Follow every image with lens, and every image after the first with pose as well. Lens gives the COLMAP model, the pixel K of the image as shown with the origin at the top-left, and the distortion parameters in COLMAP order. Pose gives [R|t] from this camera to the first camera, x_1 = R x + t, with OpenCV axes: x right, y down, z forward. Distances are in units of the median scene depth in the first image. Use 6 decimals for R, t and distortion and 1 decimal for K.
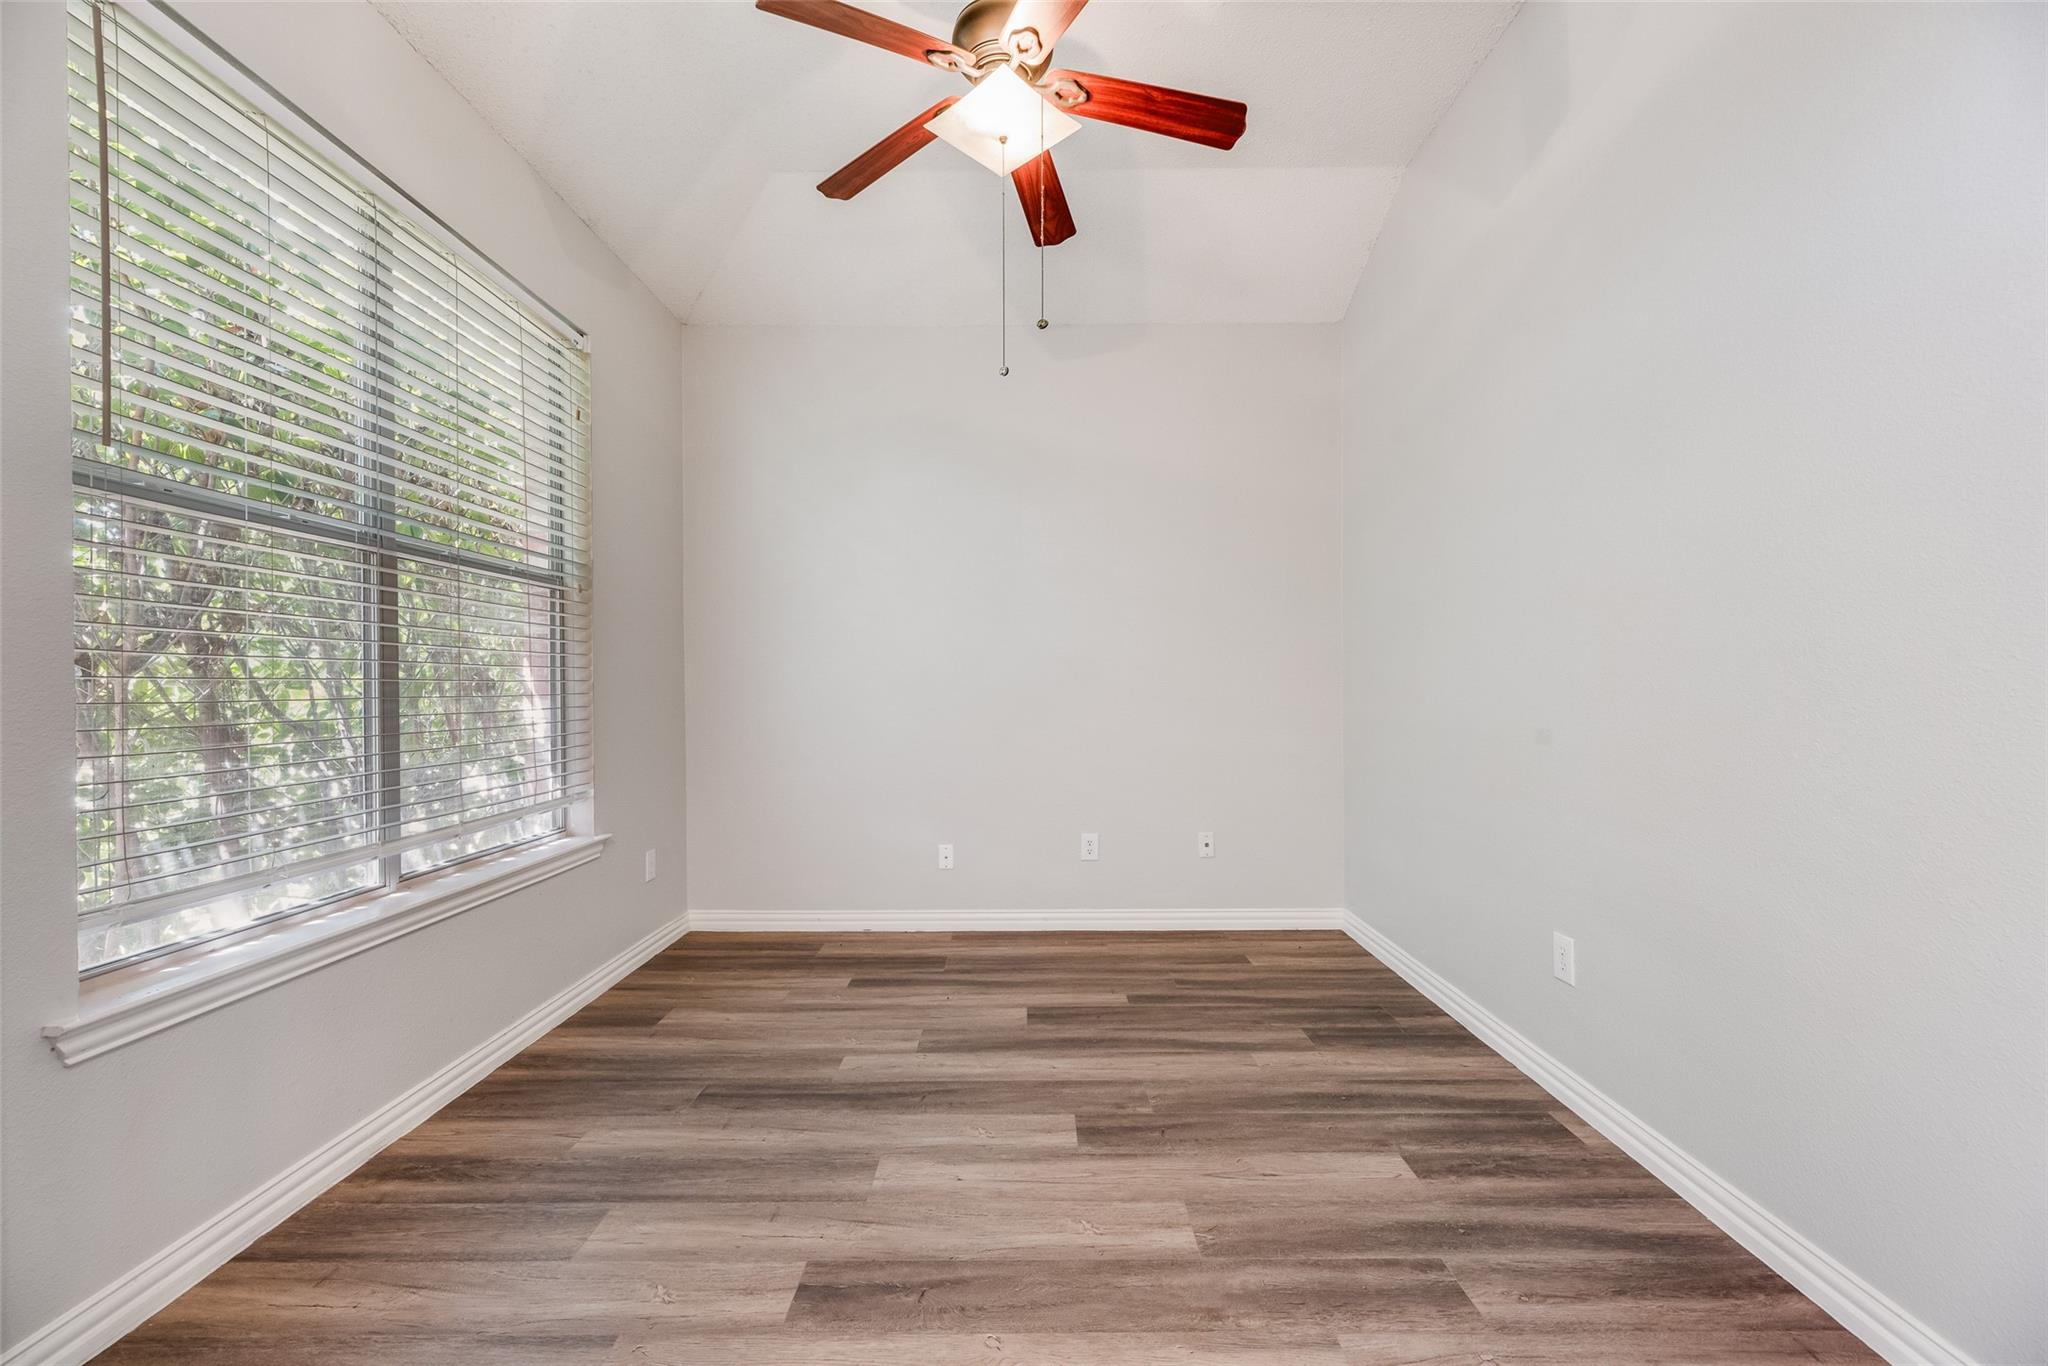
lens RADIAL K [[825.4, 0, 1025.4], [0, 825.4, 693.2], [0, 0, 1]] dist [0.000160, -0.000657]
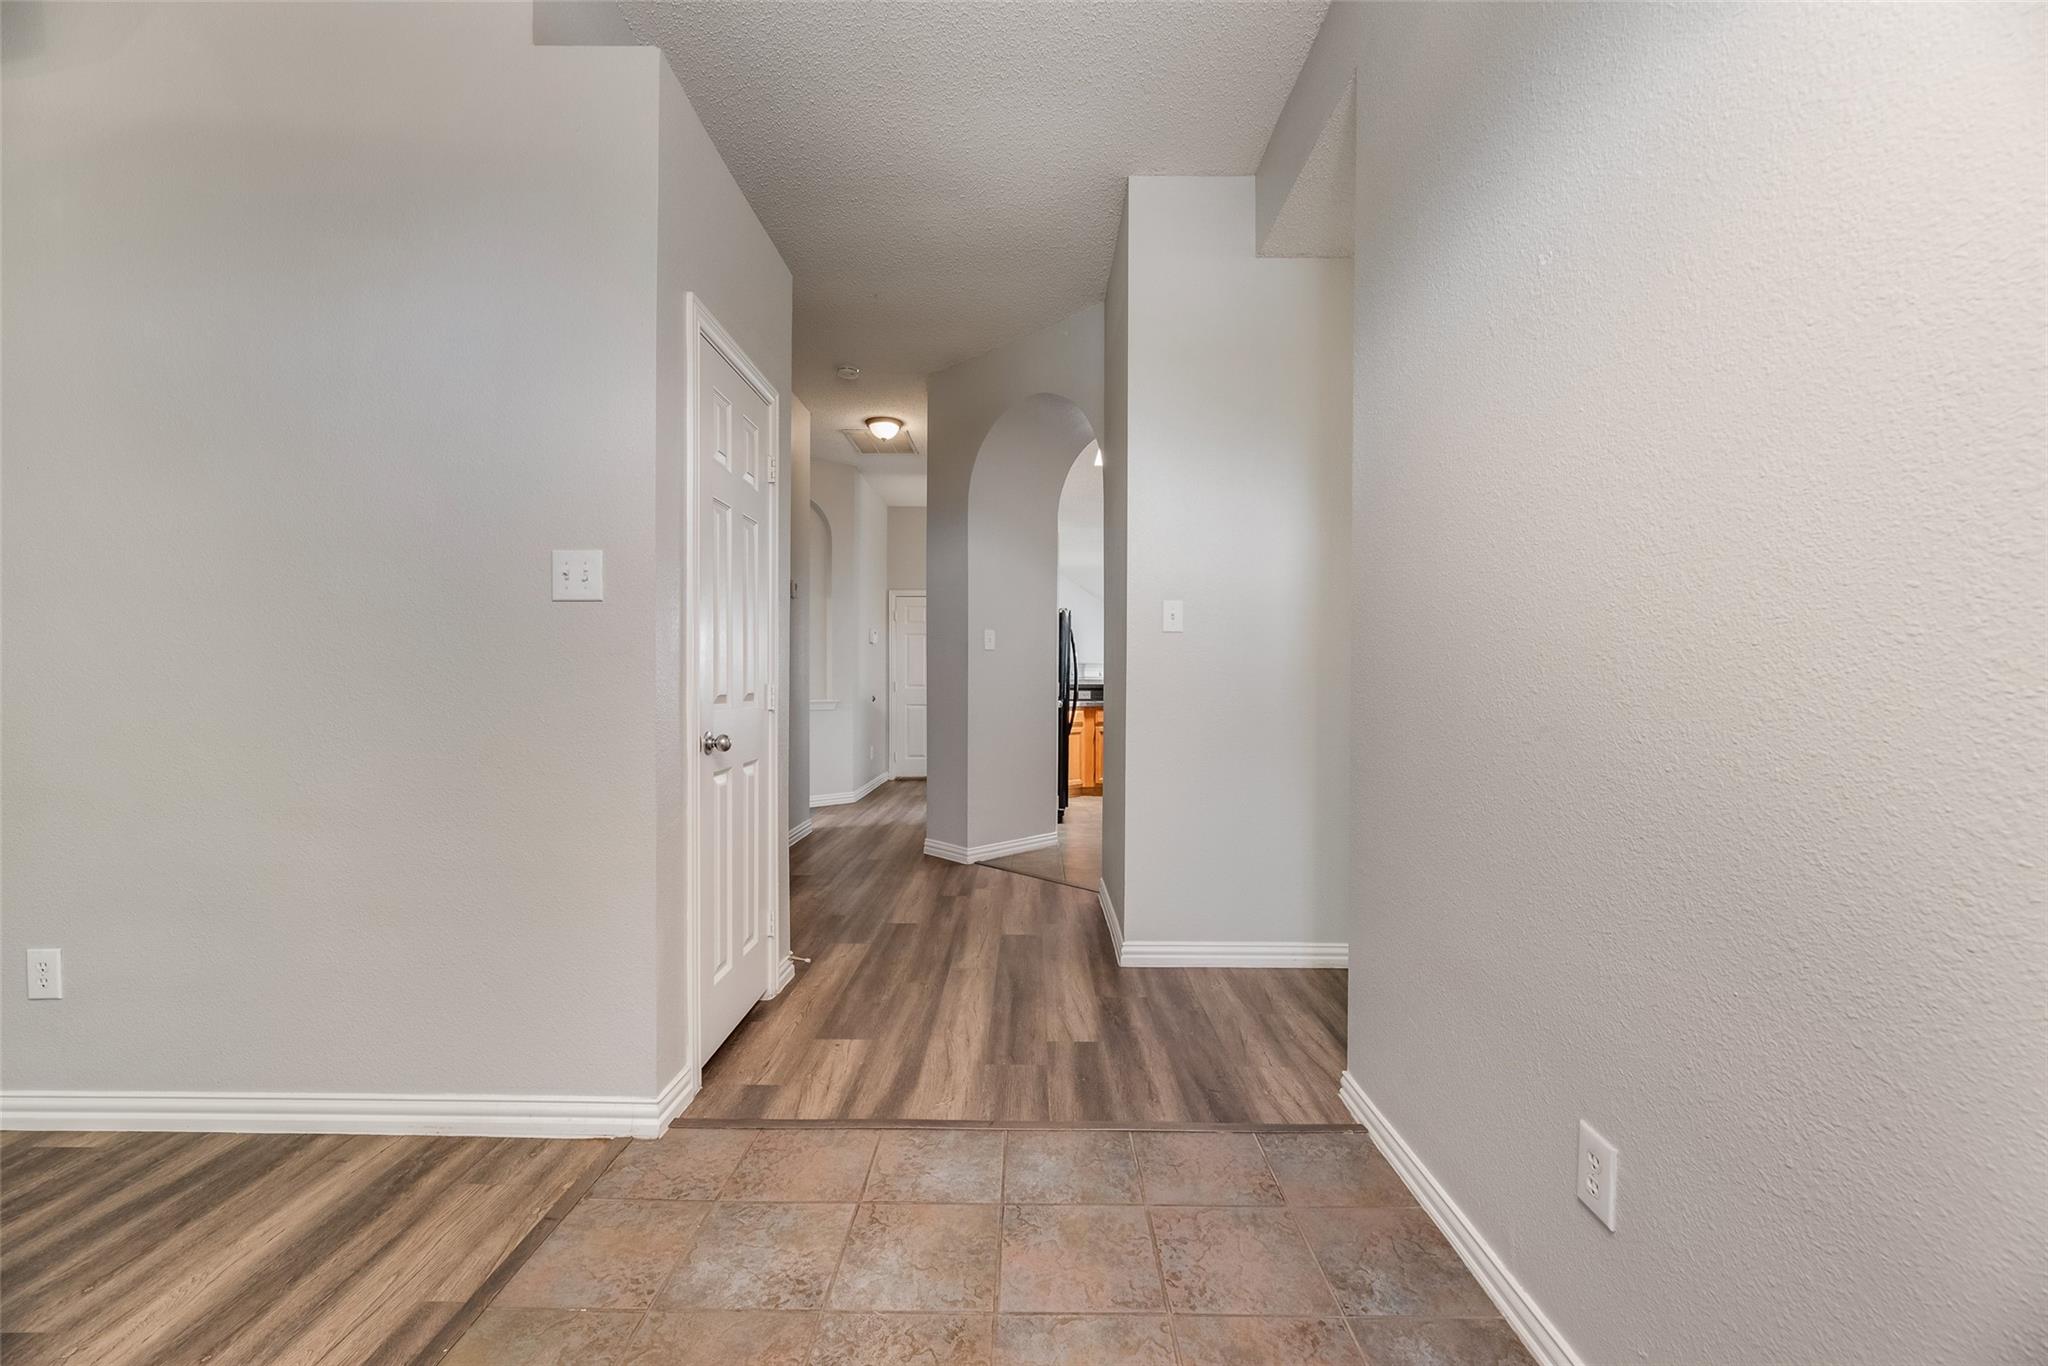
lens RADIAL K [[825.4, 0, 1025.5], [0, 825.4, 681.1], [0, 0, 1]] dist [0.000160, -0.000657]
pose [[-0.001186, 0.003692, 0.999992, -0.329631], [0.007167, 0.999968, -0.003683, 0.007638], [-0.999974, 0.007163, -0.001213, -0.115303]]
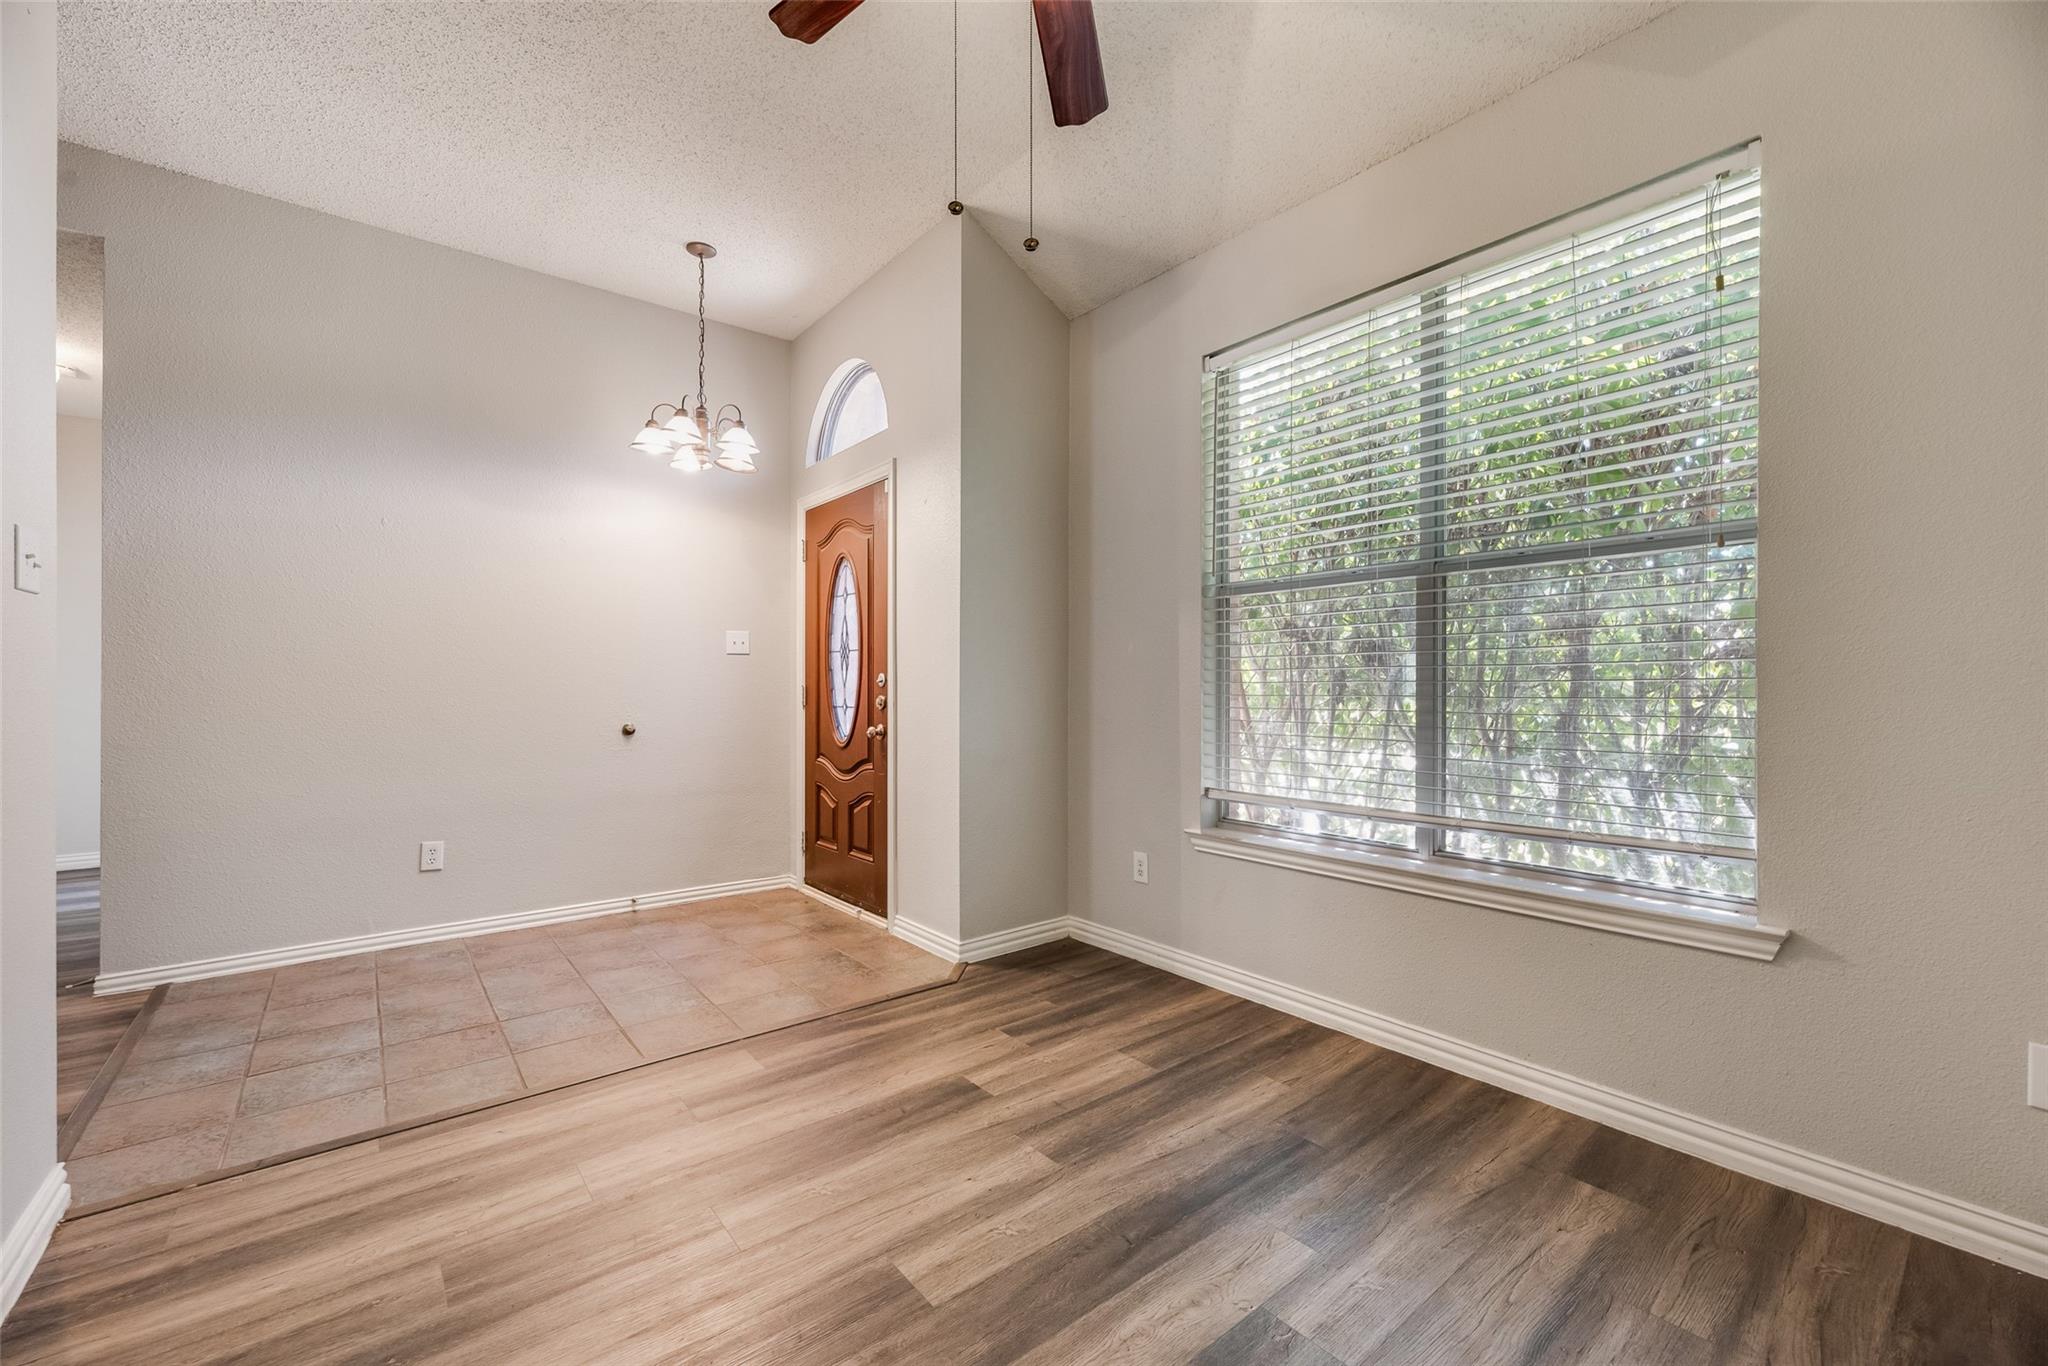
lens RADIAL K [[825.4, 0, 1017.0], [0, 825.4, 675.0], [0, 0, 1]] dist [0.000160, -0.000657]
pose [[-0.777473, -0.007186, -0.628875, 0.529361], [-0.004987, 0.999974, -0.005261, -0.018870], [0.628897, -0.000954, -0.777488, 1.883945]]
